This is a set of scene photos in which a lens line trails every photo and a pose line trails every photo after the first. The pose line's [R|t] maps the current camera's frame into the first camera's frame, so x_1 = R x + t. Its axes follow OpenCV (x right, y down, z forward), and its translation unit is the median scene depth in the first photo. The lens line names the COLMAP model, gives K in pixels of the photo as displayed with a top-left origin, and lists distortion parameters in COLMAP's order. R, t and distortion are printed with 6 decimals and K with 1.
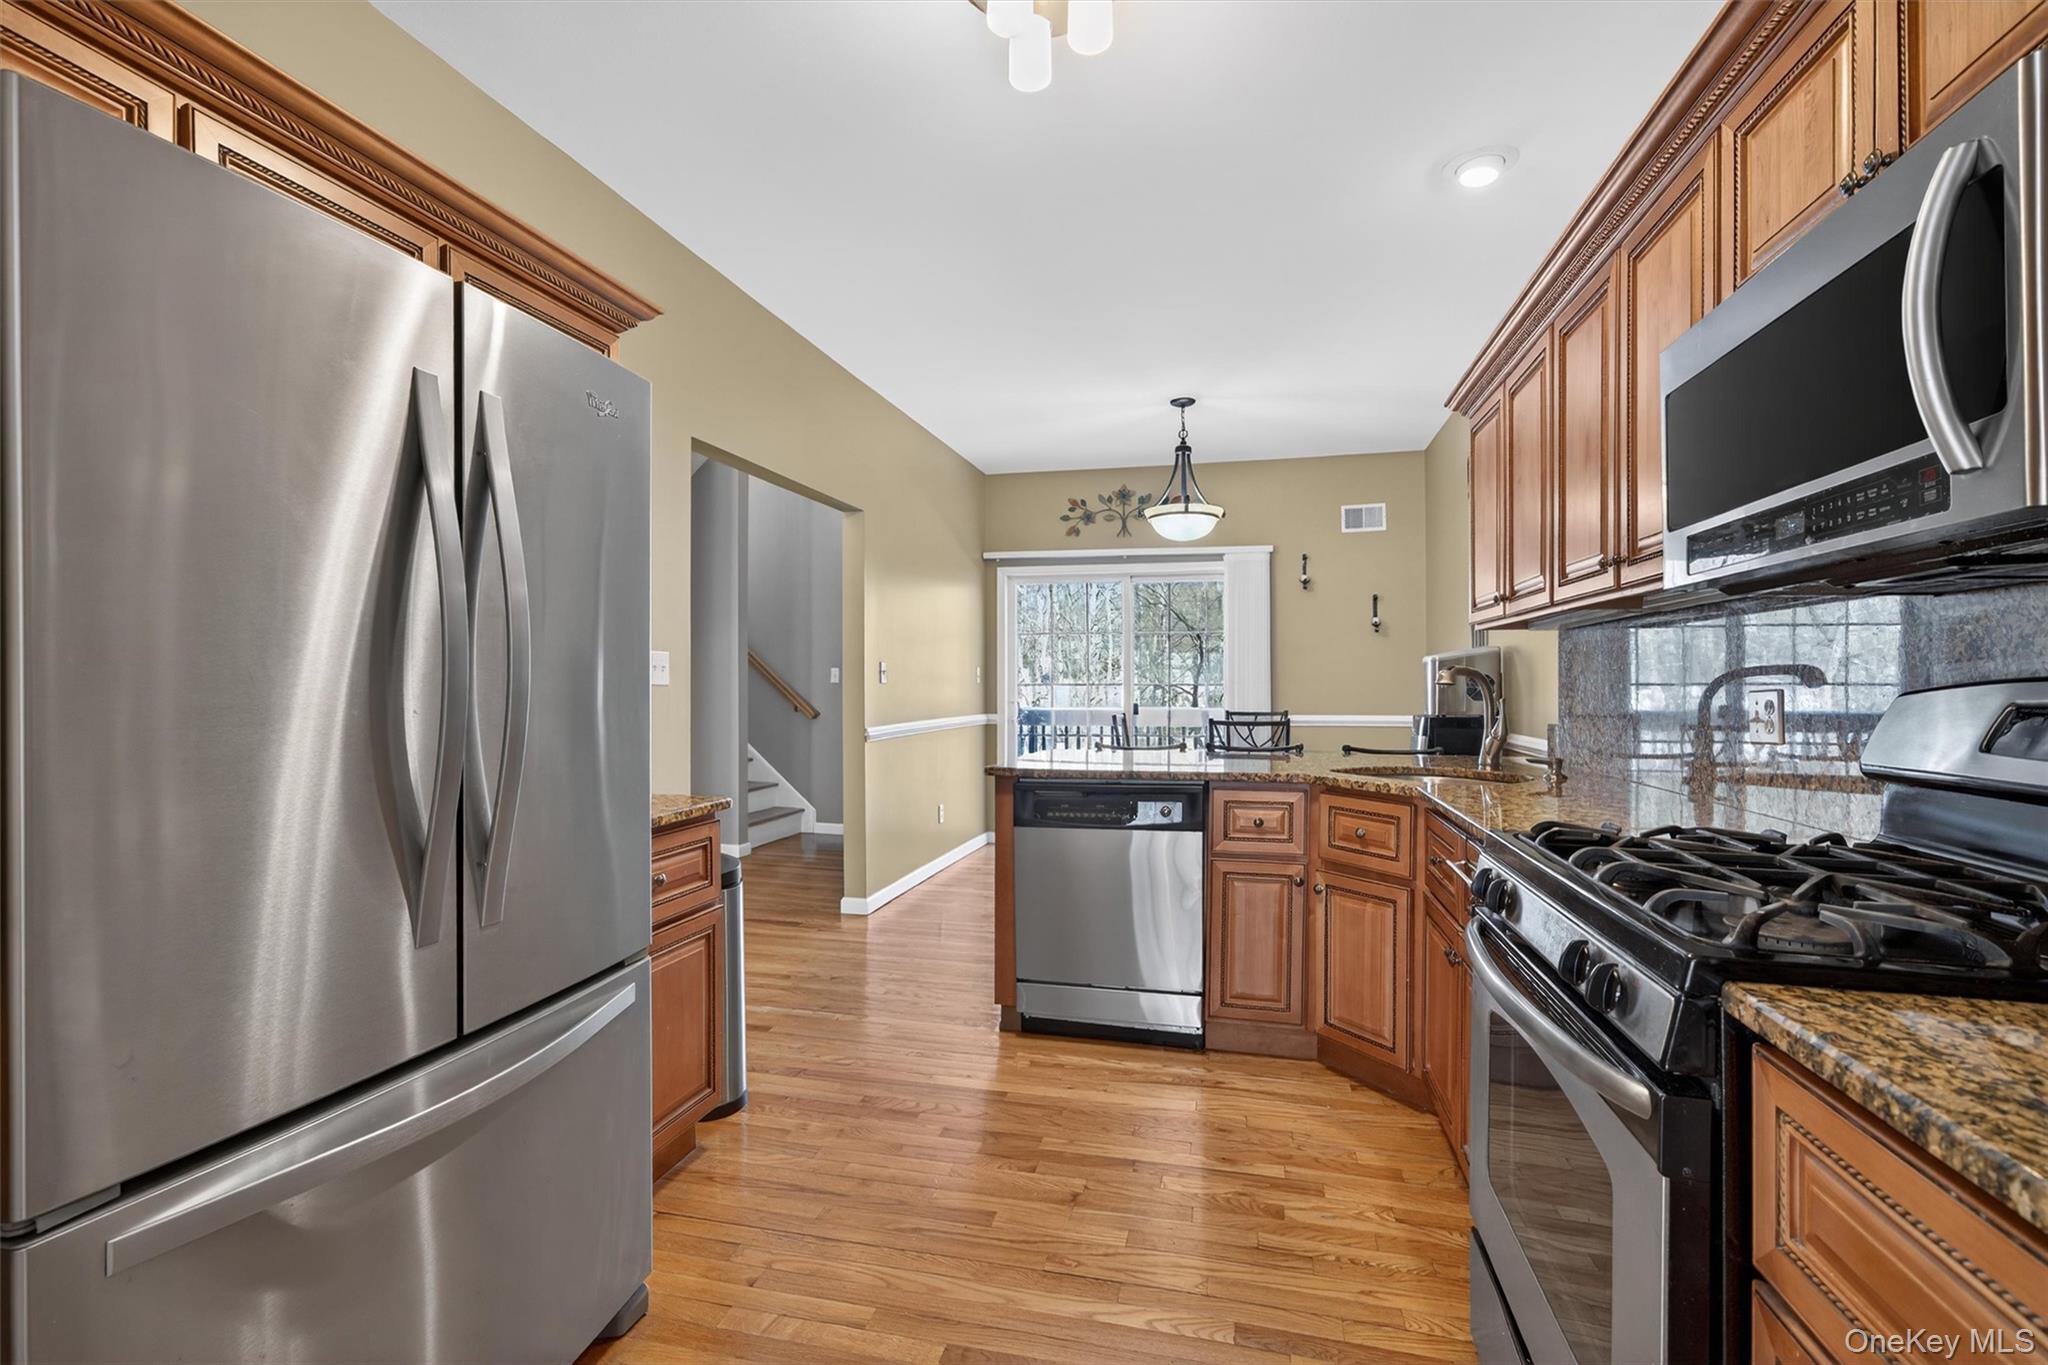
lens RADIAL K [[899.5, 0, 1041.4], [0, 899.5, 675.8], [0, 0, 1]] dist [-0.011433, 0.005143]
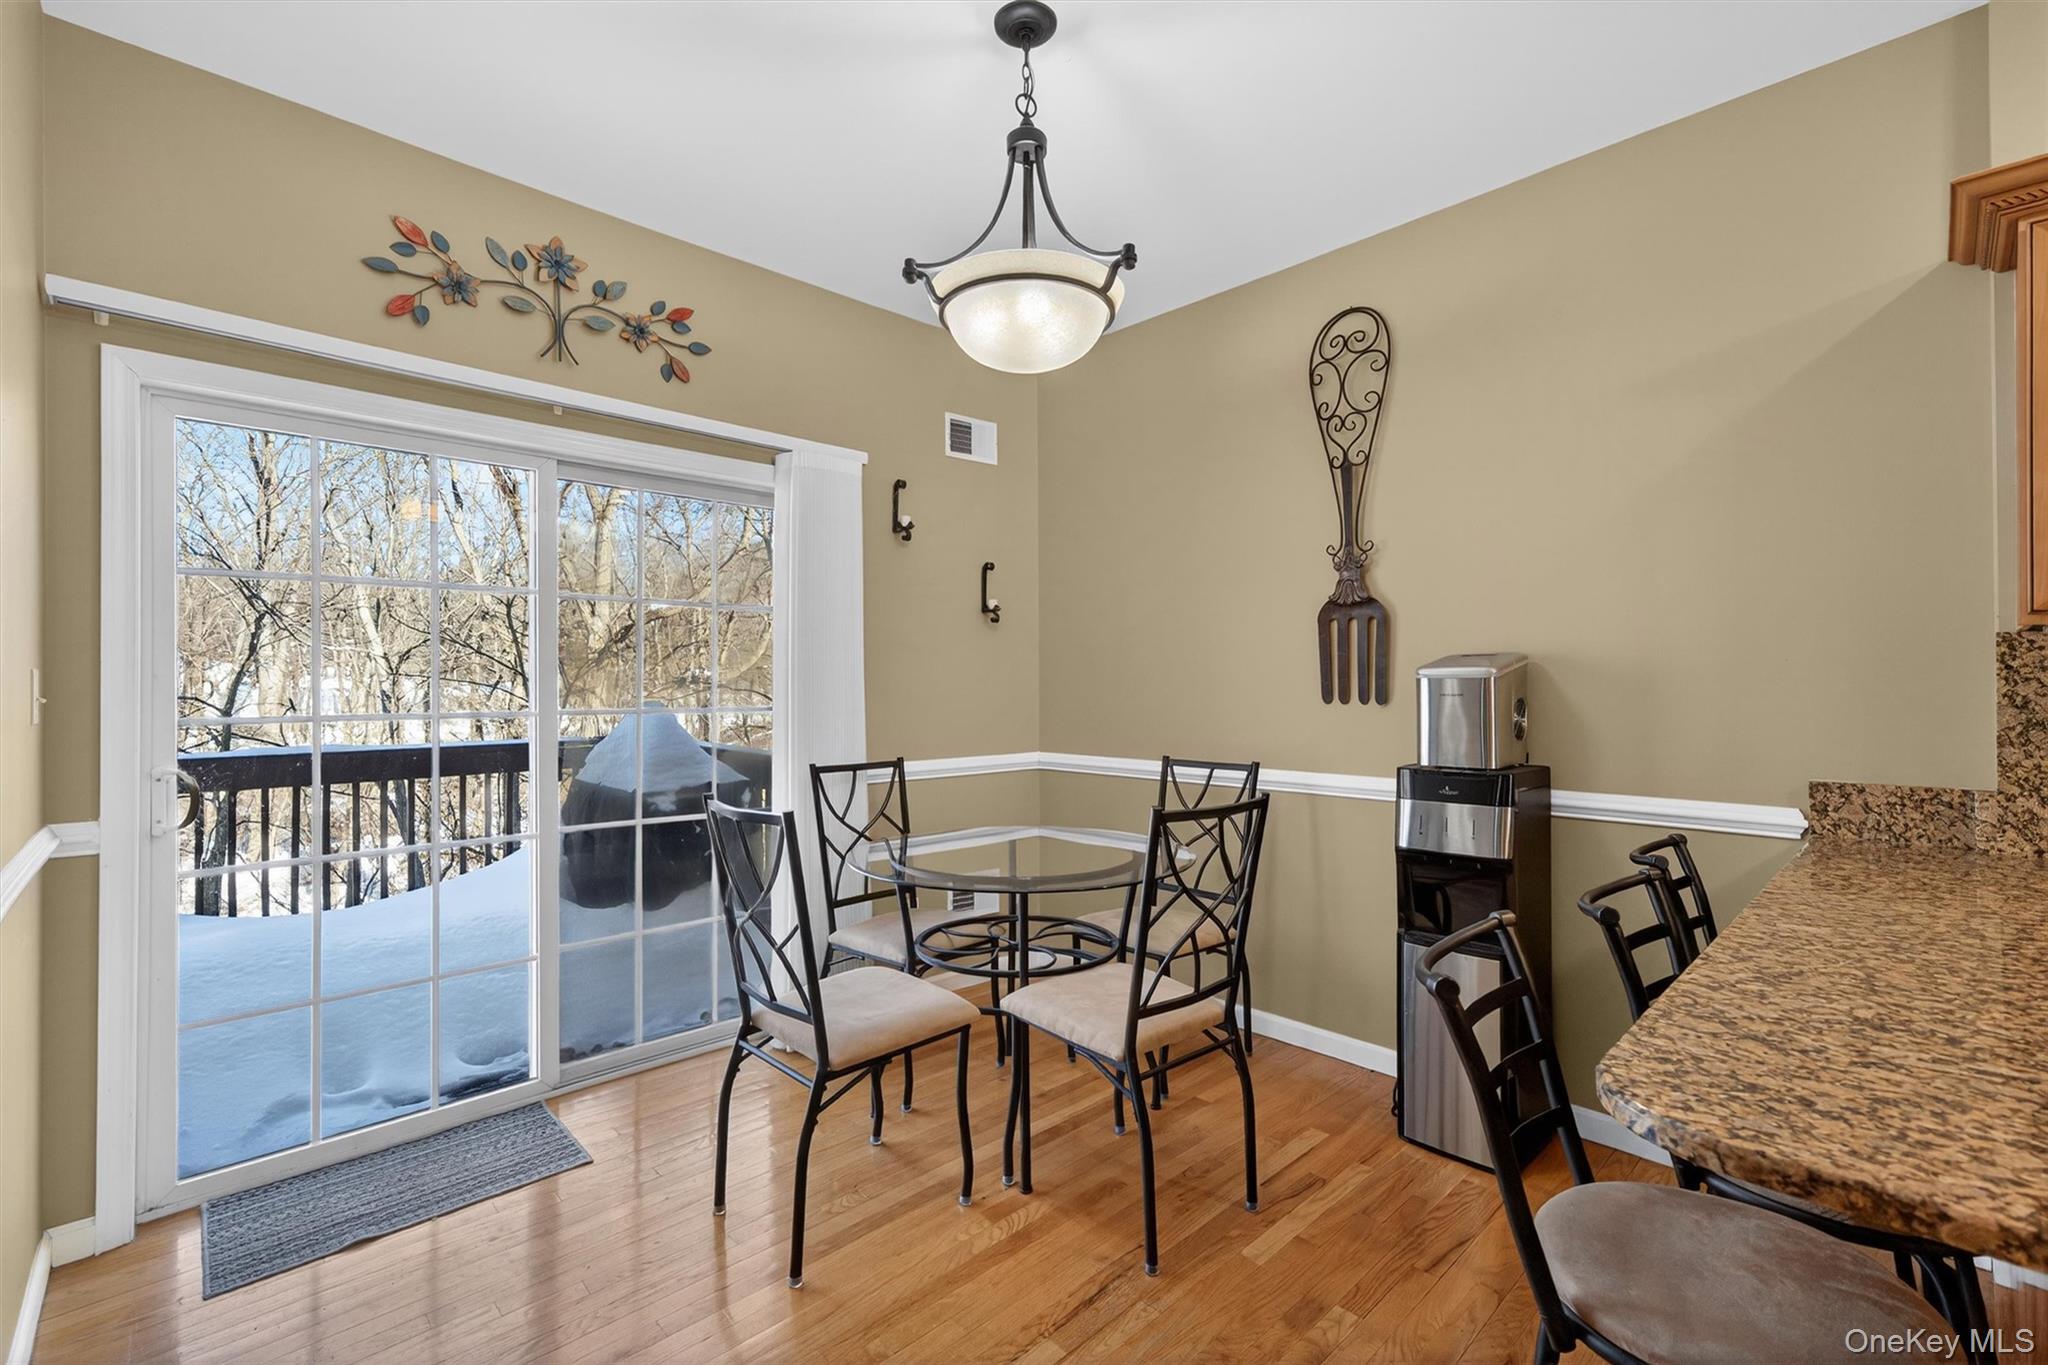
lens RADIAL K [[899.5, 0, 1026.6], [0, 899.5, 678.2], [0, 0, 1]] dist [-0.011433, 0.005143]
pose [[0.544768, 0.005277, 0.838570, -0.300732], [-0.002880, 0.999986, -0.004422, -0.016879], [-0.838582, -0.000006, 0.544775, 1.311906]]
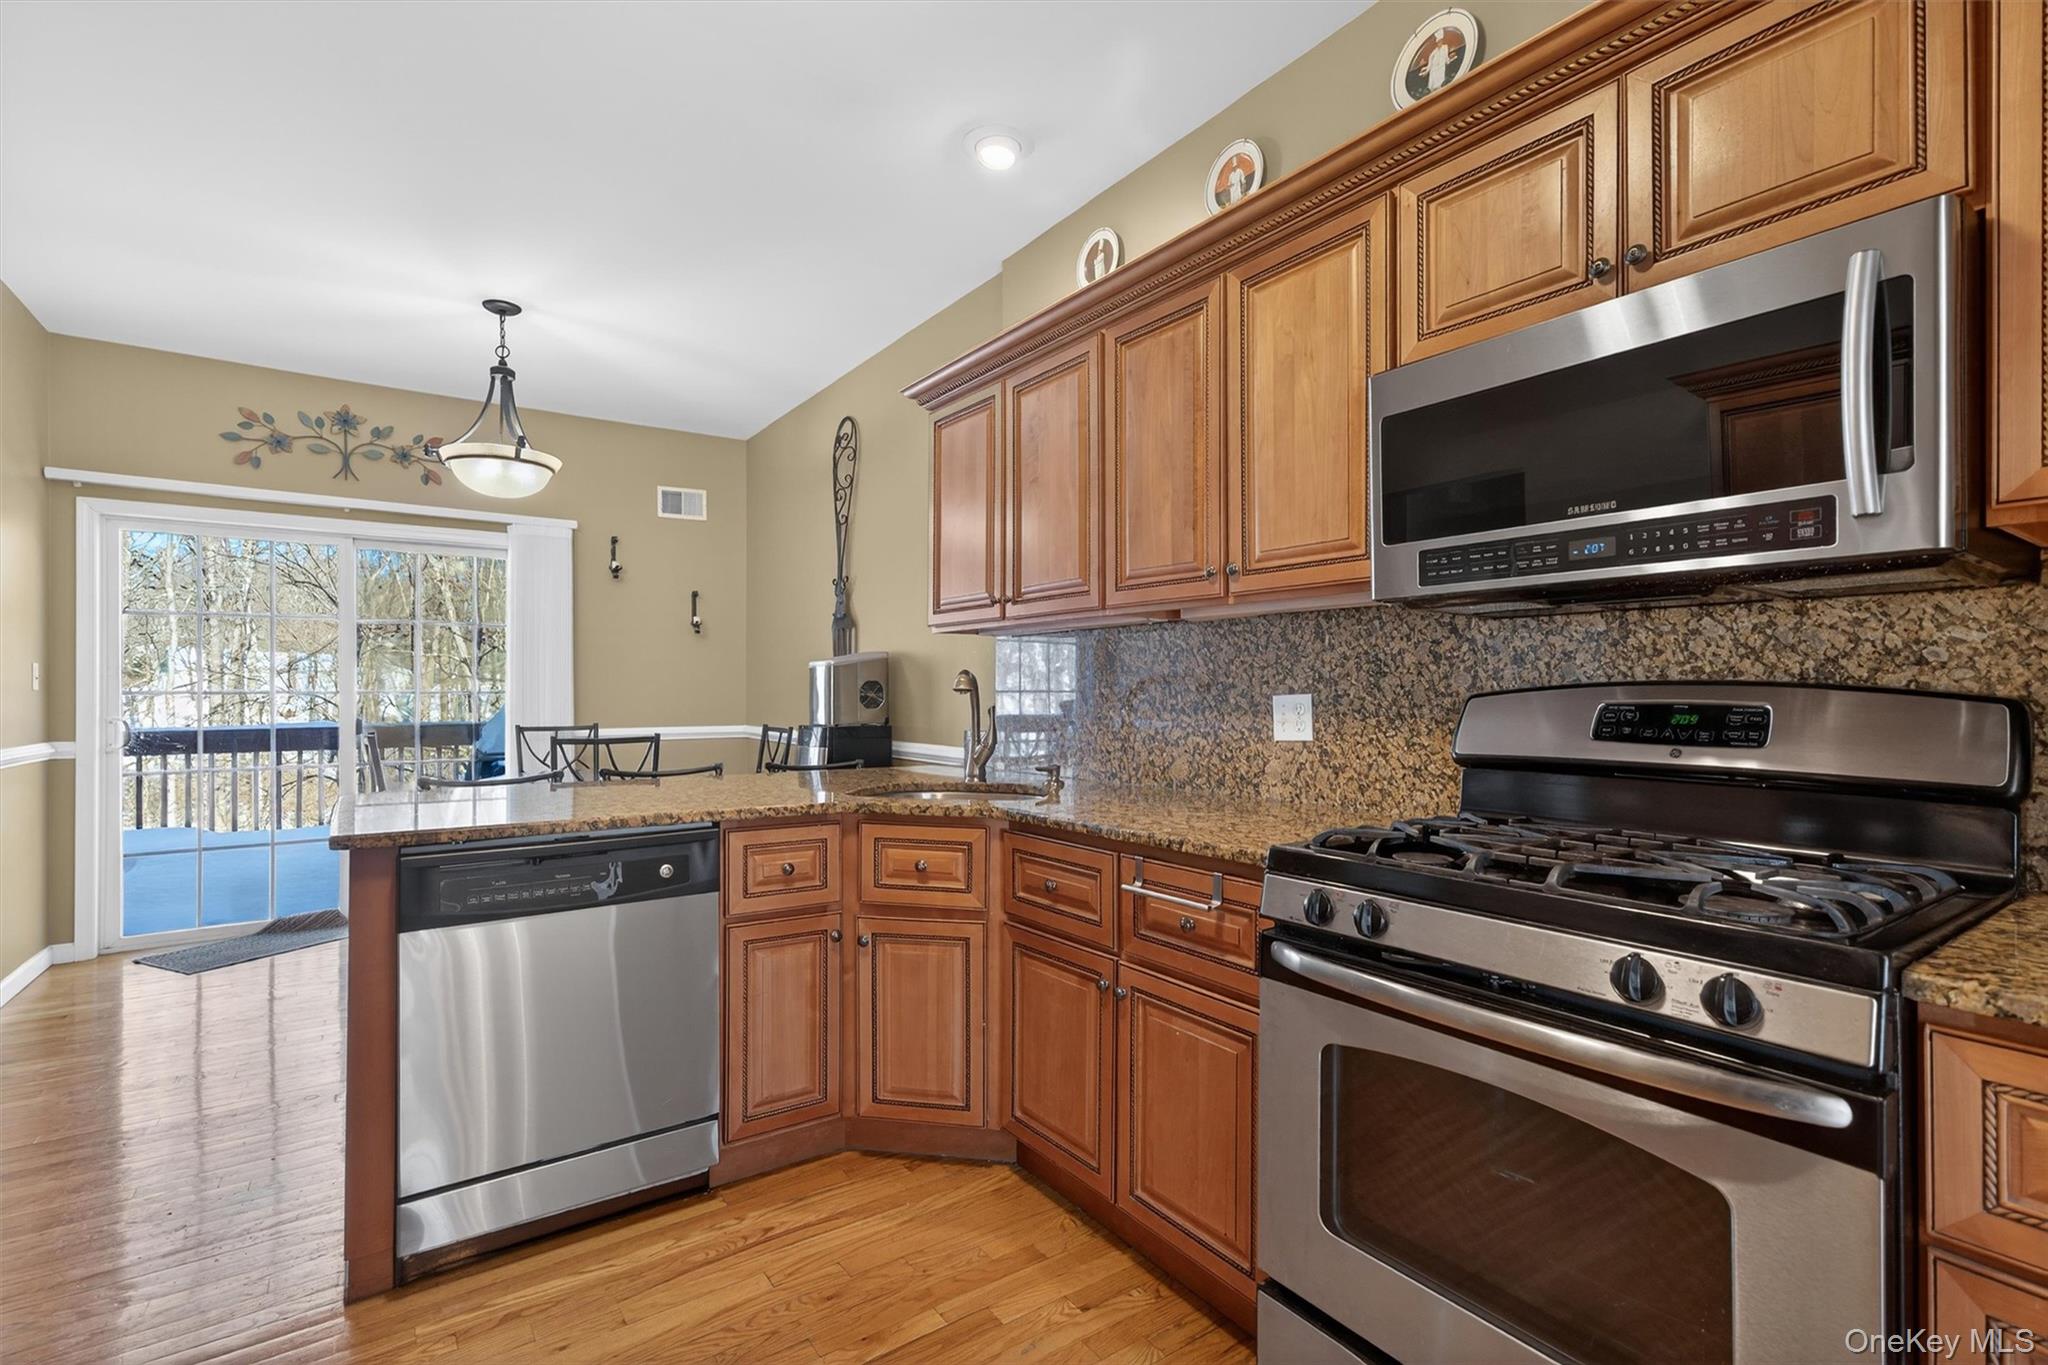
lens RADIAL K [[932.2, 0, 1027.4], [0, 932.2, 683.3], [0, 0, 1]] dist [0.004067, 0.000899]
pose [[0.668878, 0.002620, 0.743368, -0.202660], [-0.002613, 0.999996, -0.001173, 0.002420], [-0.743368, -0.001158, 0.668882, 0.284795]]
